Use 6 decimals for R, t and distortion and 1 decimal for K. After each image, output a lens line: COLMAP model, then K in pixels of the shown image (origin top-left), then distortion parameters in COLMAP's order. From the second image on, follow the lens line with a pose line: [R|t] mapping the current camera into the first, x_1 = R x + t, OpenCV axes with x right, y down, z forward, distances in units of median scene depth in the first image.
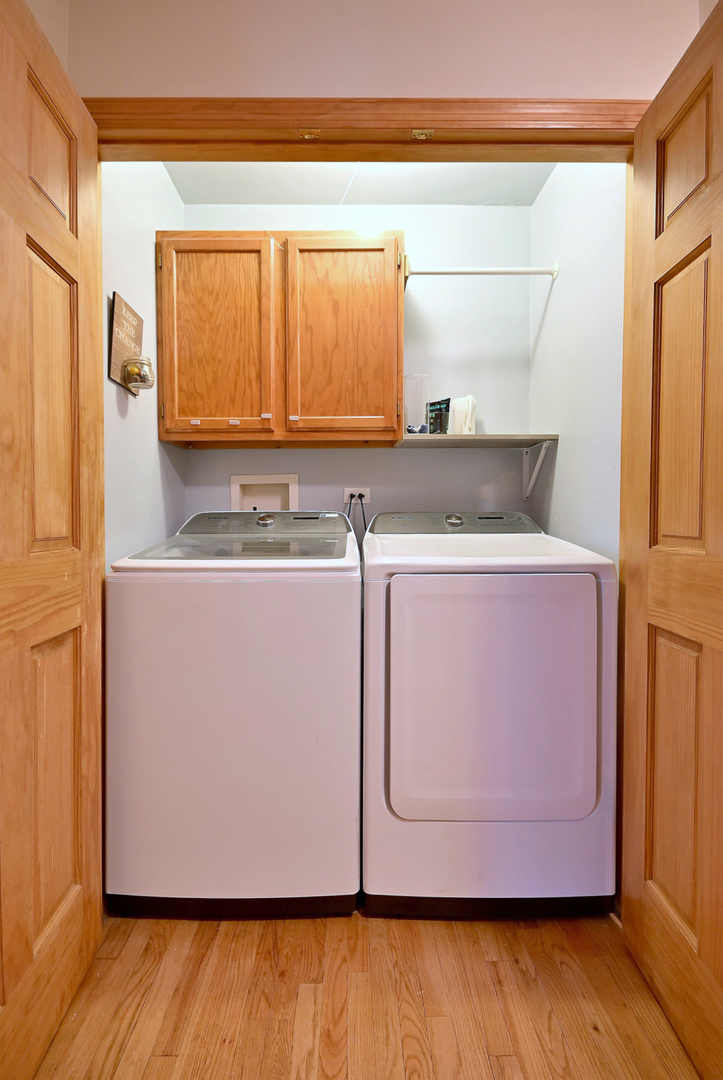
lens RADIAL K [[505.7, 0, 351.7], [0, 505.7, 545.9], [0, 0, 1]] dist [0.014381, 0.000531]
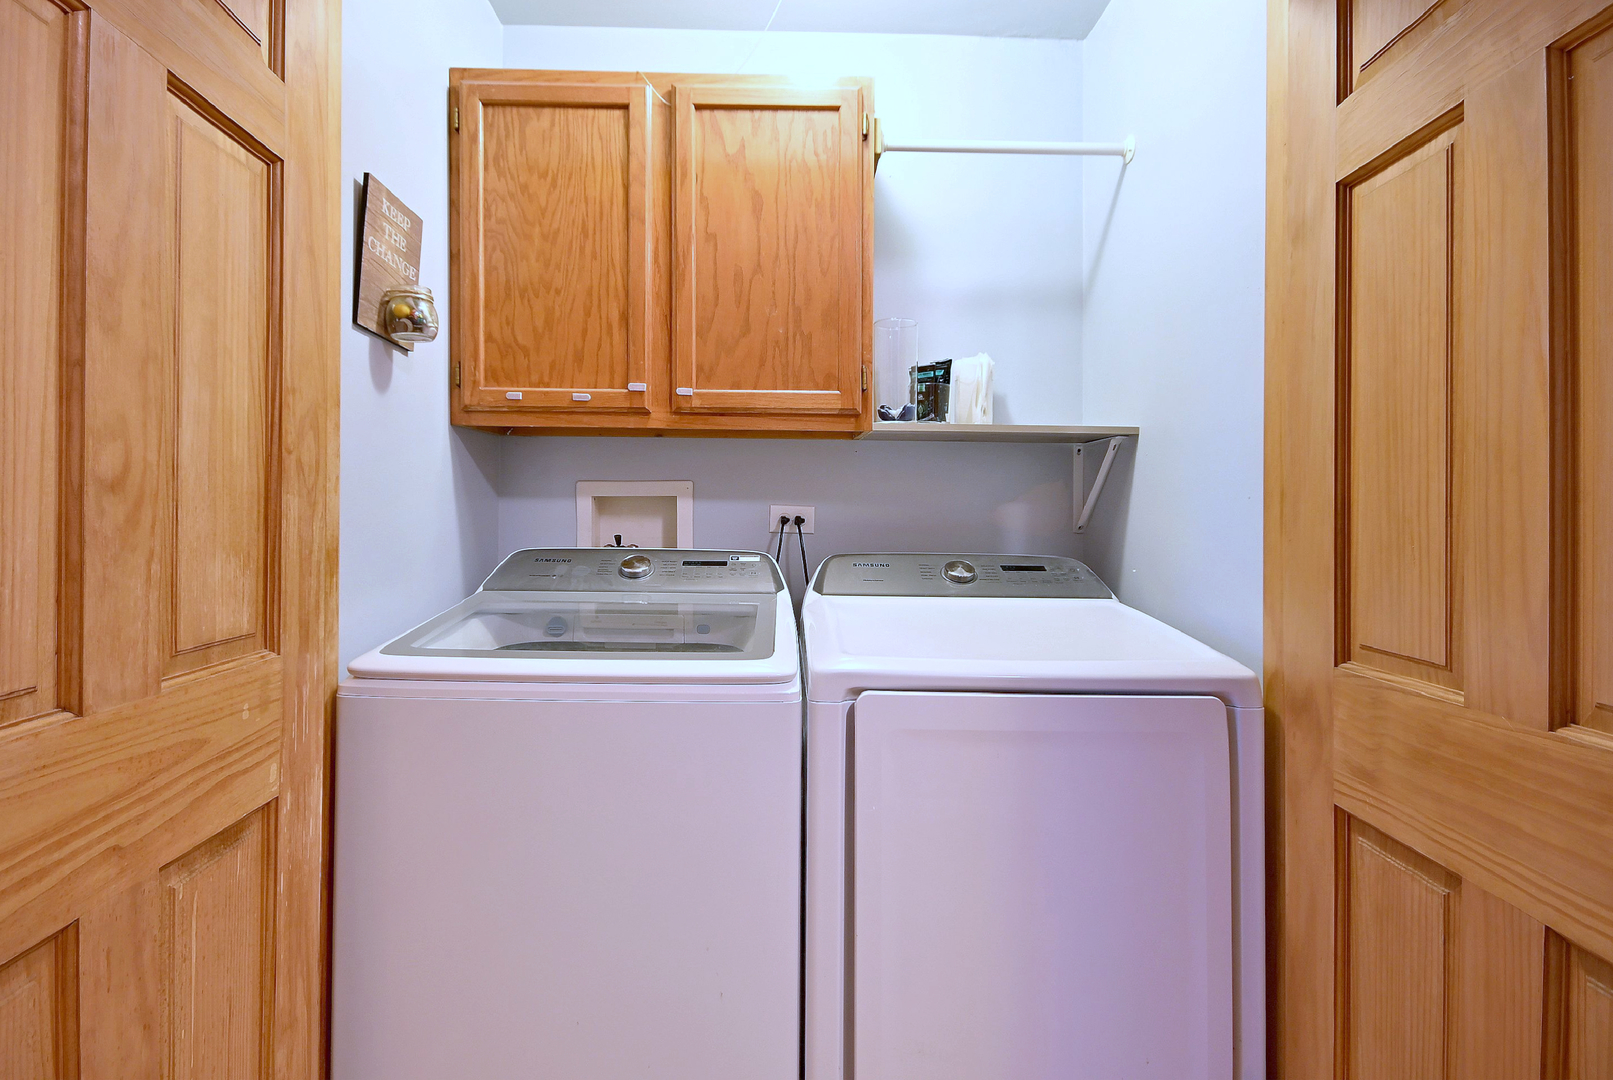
lens RADIAL K [[752.0, 0, 801.9], [0, 752.0, 521.8], [0, 0, 1]] dist [0.011295, 0.000294]
pose [[0.999524, 0.002248, 0.030781, -0.005962], [-0.001742, 0.999863, -0.016457, -0.091086], [-0.030814, 0.016395, 0.999391, 0.138384]]
